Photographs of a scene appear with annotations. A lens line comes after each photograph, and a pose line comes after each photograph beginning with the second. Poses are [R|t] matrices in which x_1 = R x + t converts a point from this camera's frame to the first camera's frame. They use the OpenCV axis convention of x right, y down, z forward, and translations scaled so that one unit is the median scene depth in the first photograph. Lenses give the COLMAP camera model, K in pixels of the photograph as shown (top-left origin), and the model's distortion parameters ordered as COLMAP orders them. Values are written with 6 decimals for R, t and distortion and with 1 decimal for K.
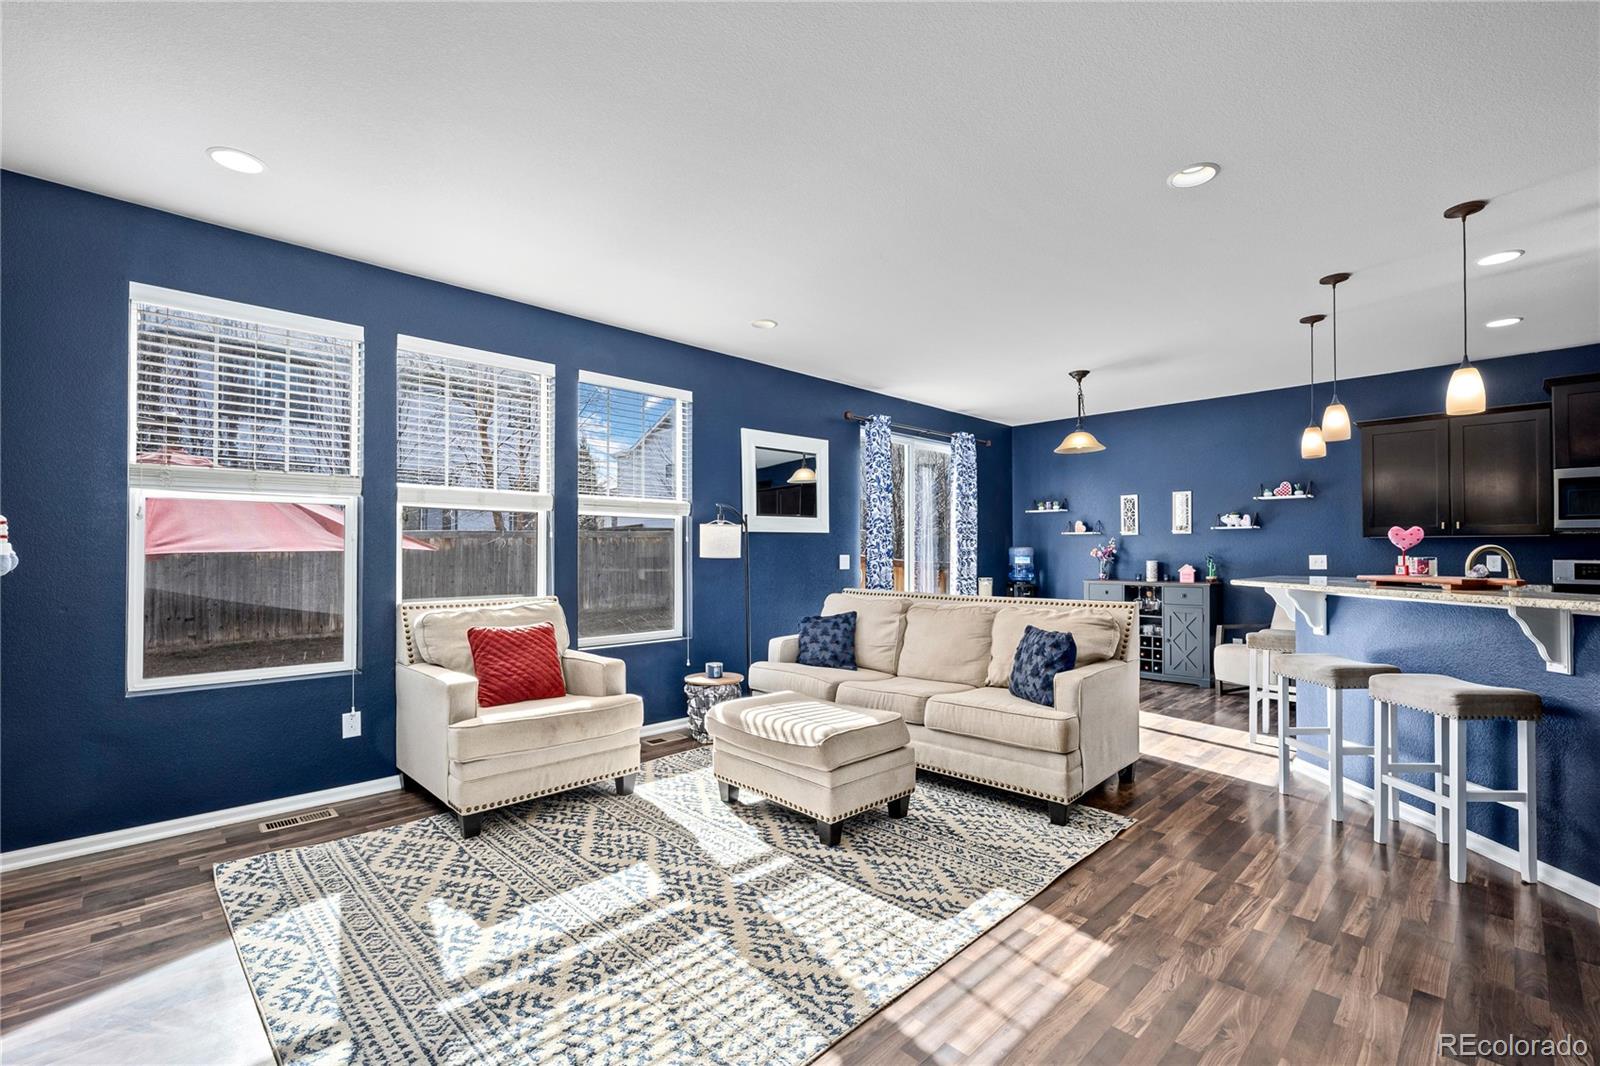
lens RADIAL K [[707.6, 0, 797.0], [0, 707.6, 540.9], [0, 0, 1]] dist [-0.000144, -0.000082]
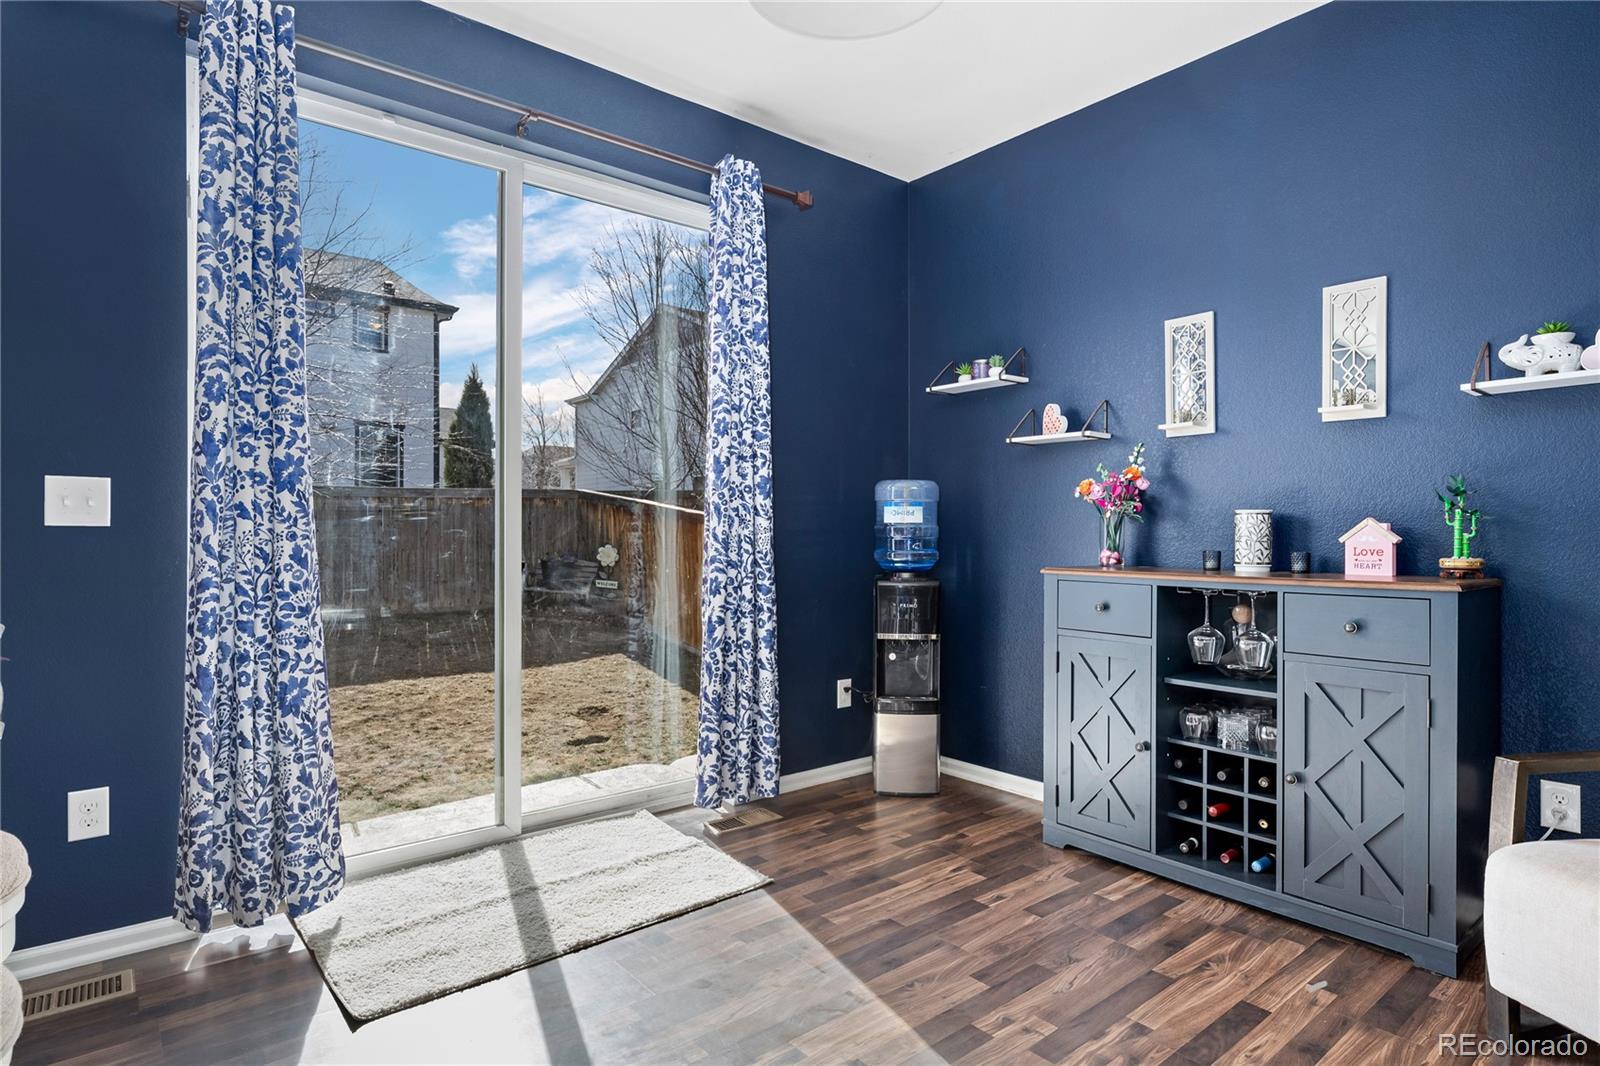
lens RADIAL K [[850.0, 0, 797.8], [0, 850.0, 531.5], [0, 0, 1]] dist [0.001495, -0.002711]
pose [[0.995814, 0.002911, -0.091353, 0.338839], [-0.001476, 0.999875, 0.015763, 0.032785], [0.091388, -0.015562, 0.995694, 0.612092]]
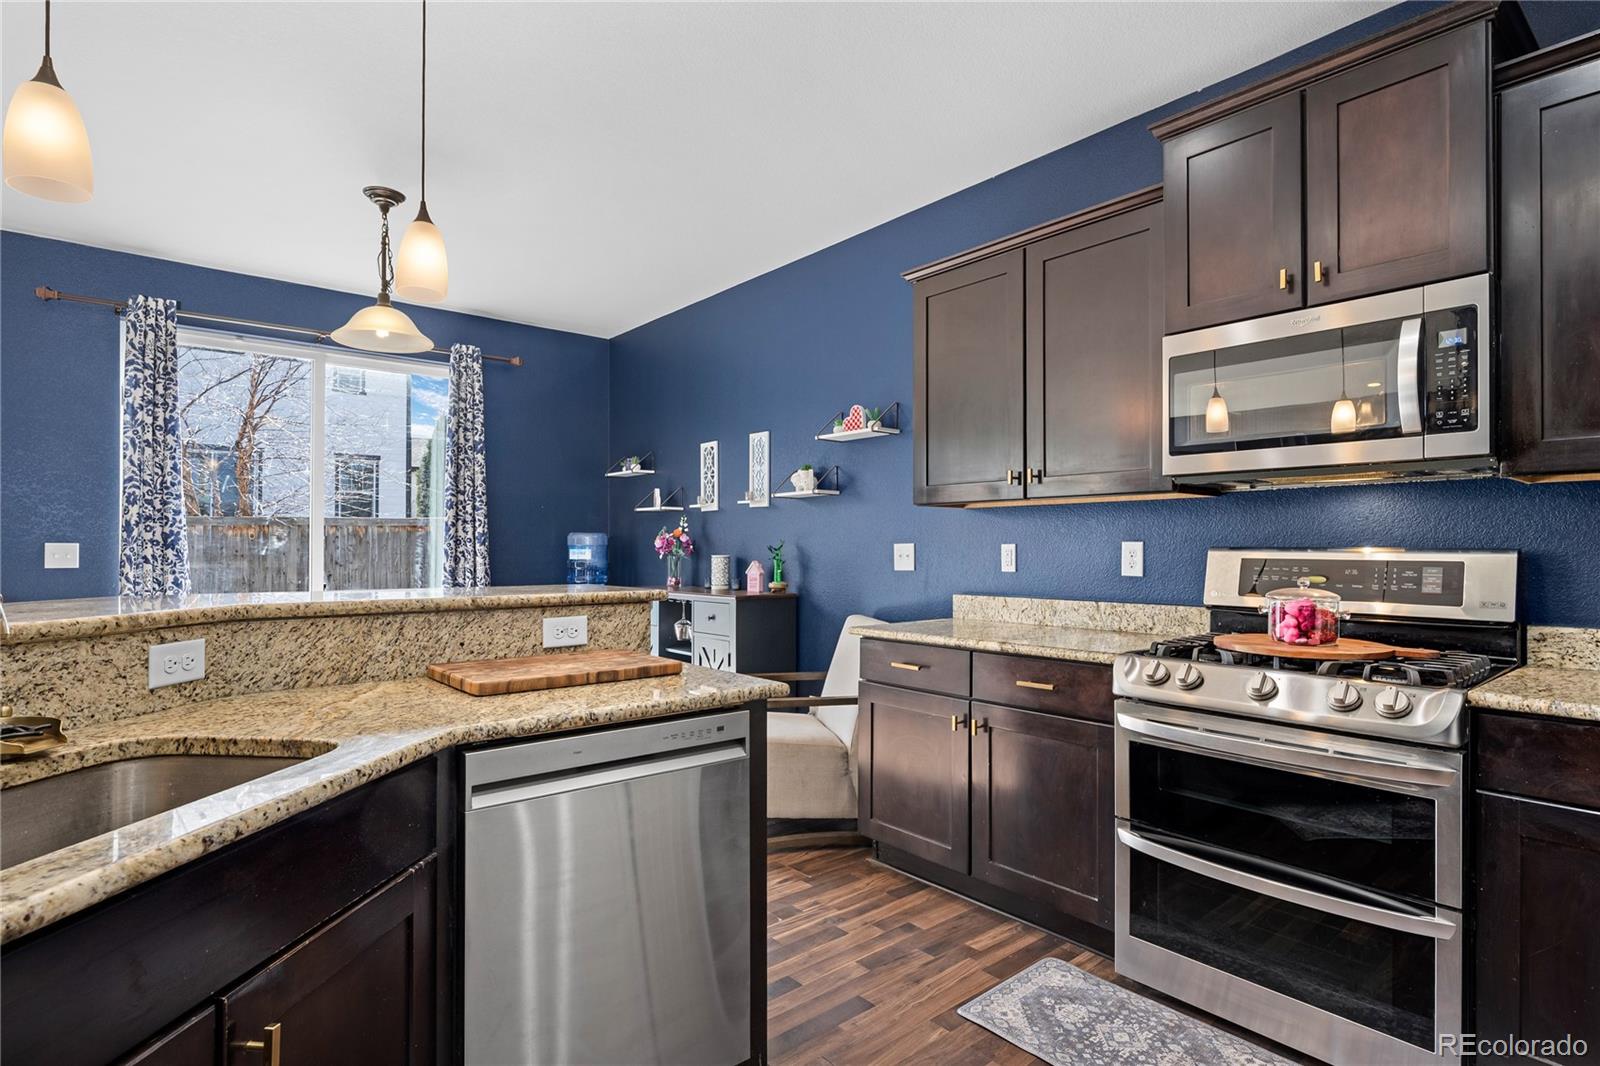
lens RADIAL K [[812.6, 0, 804.8], [0, 812.6, 544.3], [0, 0, 1]] dist [-0.012196, 0.001904]
pose [[0.997088, 0.001202, -0.076254, 0.631244], [-0.000347, 0.999937, 0.011230, 0.012391], [0.076262, -0.011171, 0.997025, 0.354812]]
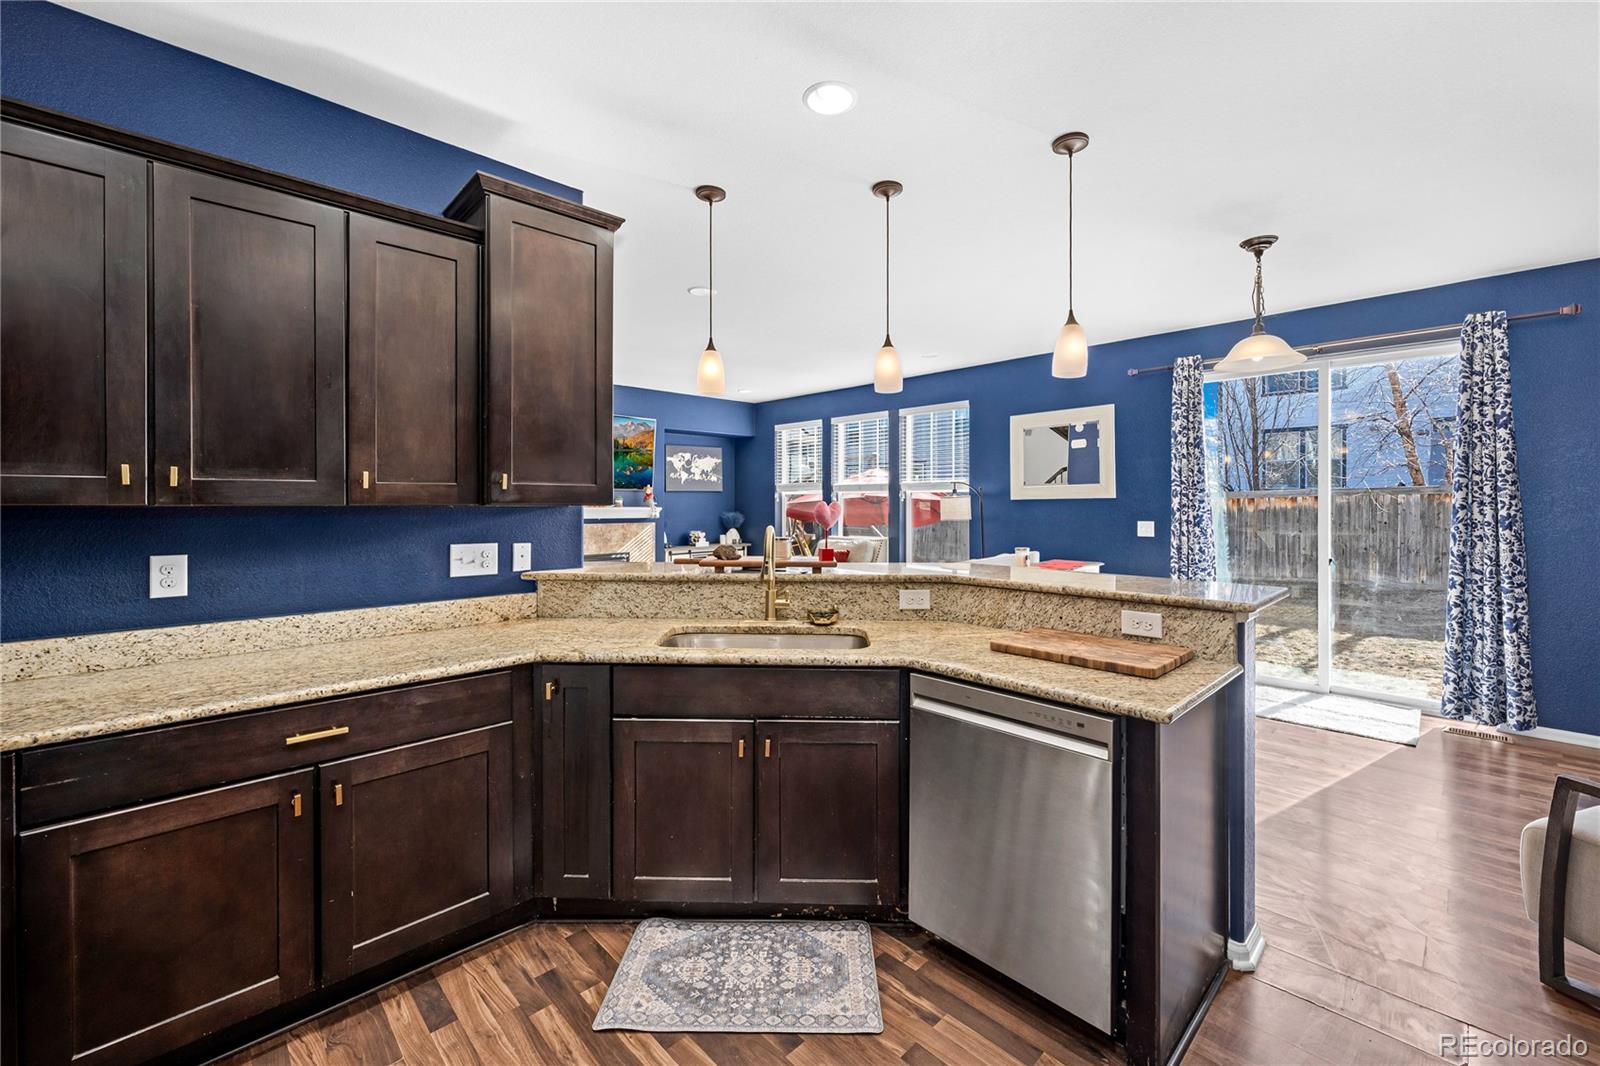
lens RADIAL K [[645.6, 0, 807.7], [0, 645.6, 501.4], [0, 0, 1]] dist [-0.000881, 0.000088]
pose [[-0.014540, -0.002720, -0.999891, 0.820026], [0.016767, 0.999855, -0.002964, -0.009760], [0.999754, -0.016808, -0.014492, 0.505618]]
